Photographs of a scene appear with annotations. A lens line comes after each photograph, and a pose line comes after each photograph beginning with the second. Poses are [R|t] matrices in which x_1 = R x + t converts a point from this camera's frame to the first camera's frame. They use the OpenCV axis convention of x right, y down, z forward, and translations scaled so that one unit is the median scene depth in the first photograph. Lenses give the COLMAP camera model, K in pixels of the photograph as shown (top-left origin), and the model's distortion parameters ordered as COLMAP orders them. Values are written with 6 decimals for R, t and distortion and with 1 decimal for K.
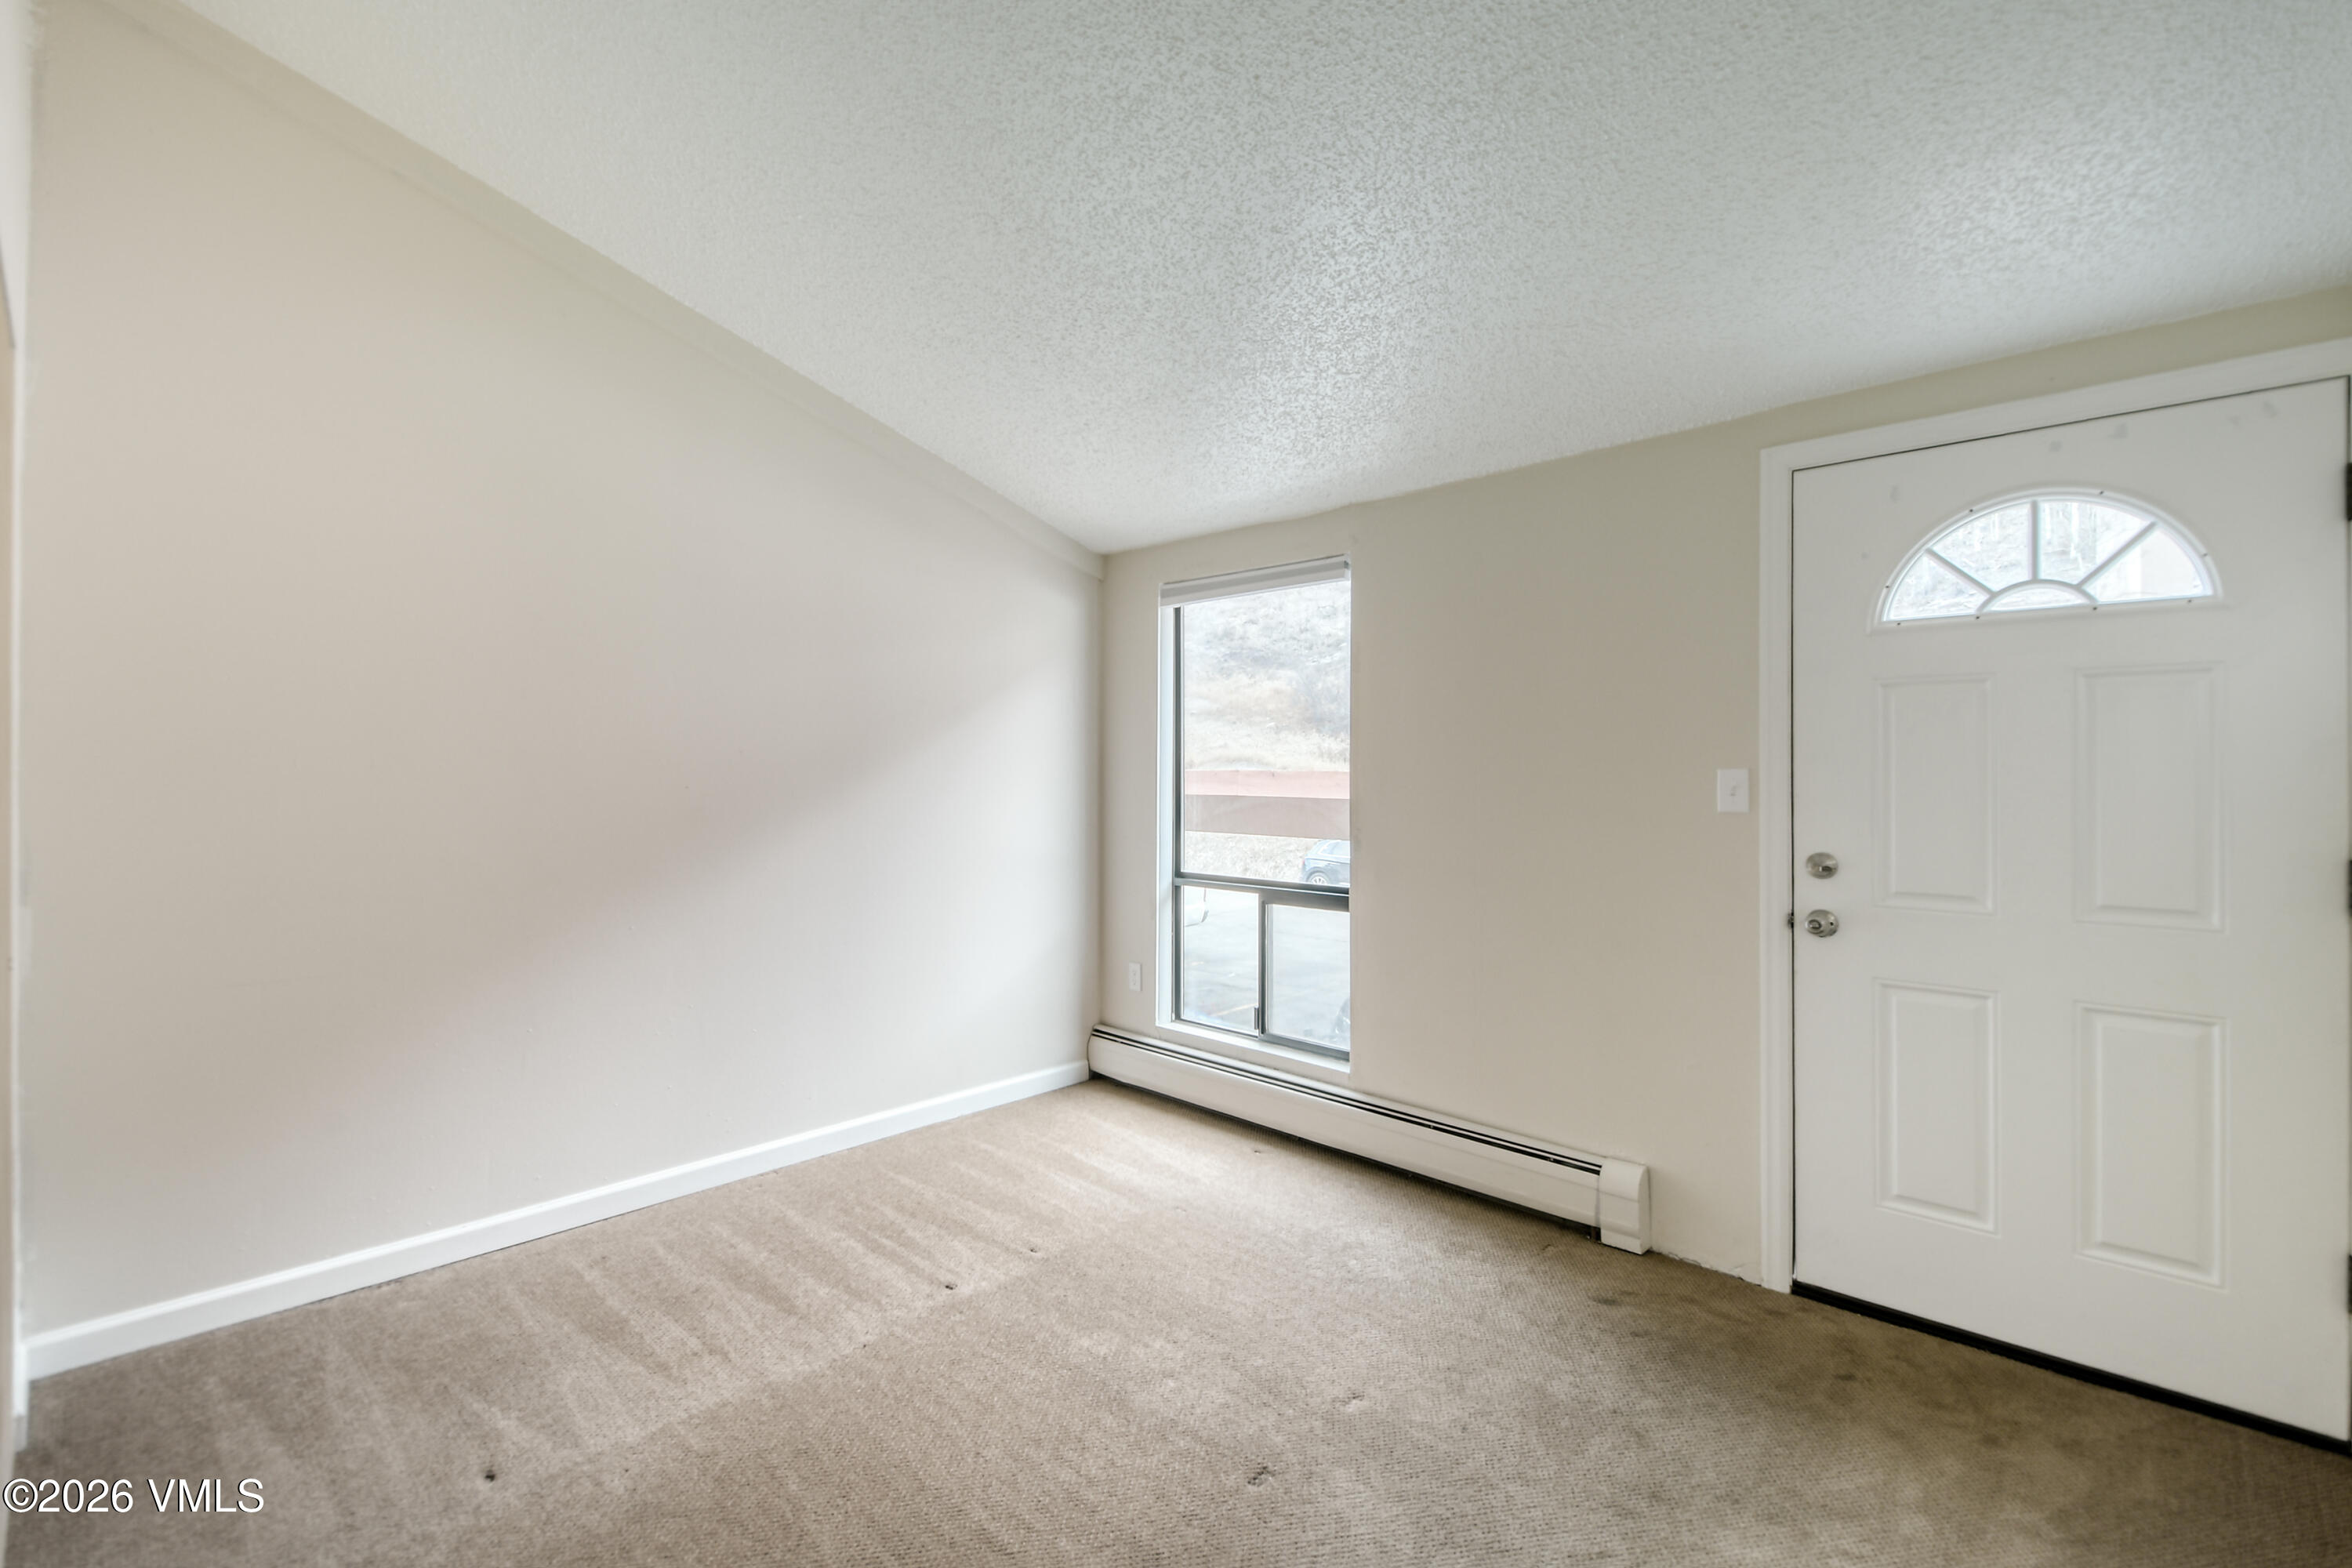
lens RADIAL K [[1058.6, 0, 1176.0], [0, 1058.6, 784.0], [0, 0, 1]] dist [-0.000297, -0.025841]
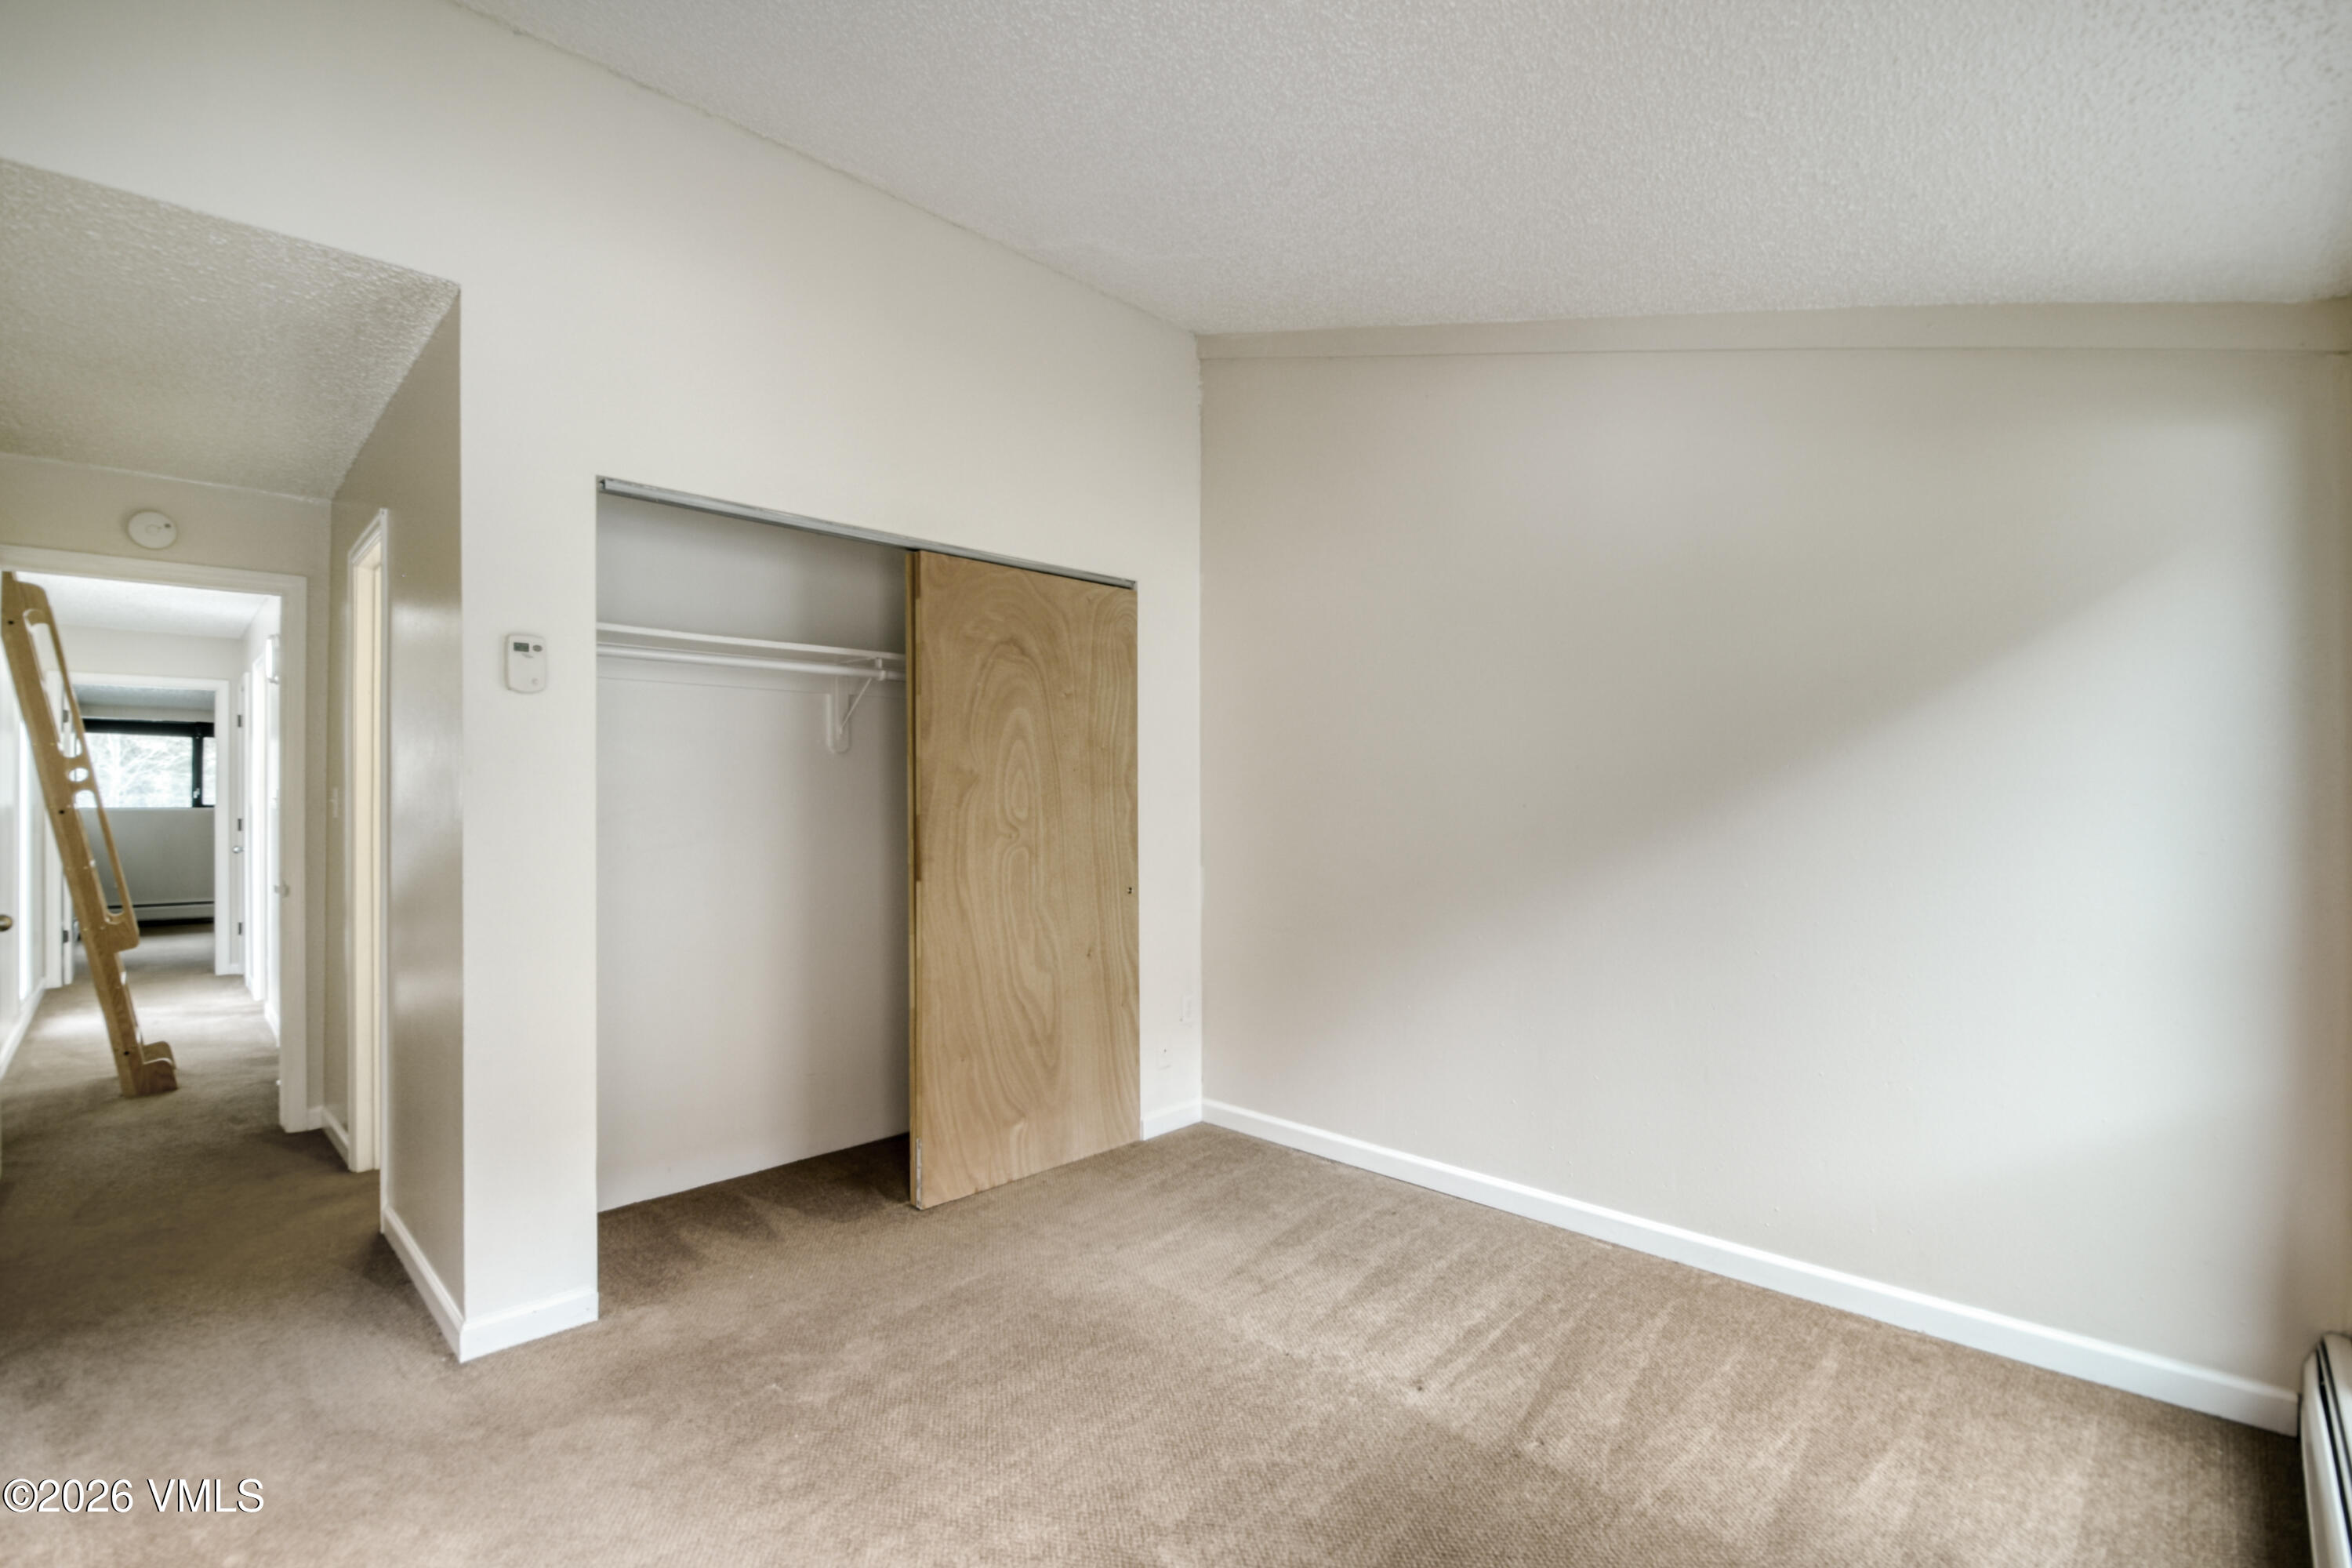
lens RADIAL K [[1058.6, 0, 1176.0], [0, 1058.6, 784.0], [0, 0, 1]] dist [-0.000297, -0.025841]
pose [[-0.061574, -0.009315, -0.998059, 0.659076], [-0.011742, 0.999894, -0.008608, -0.014288], [0.998033, 0.011189, -0.061677, 0.834479]]
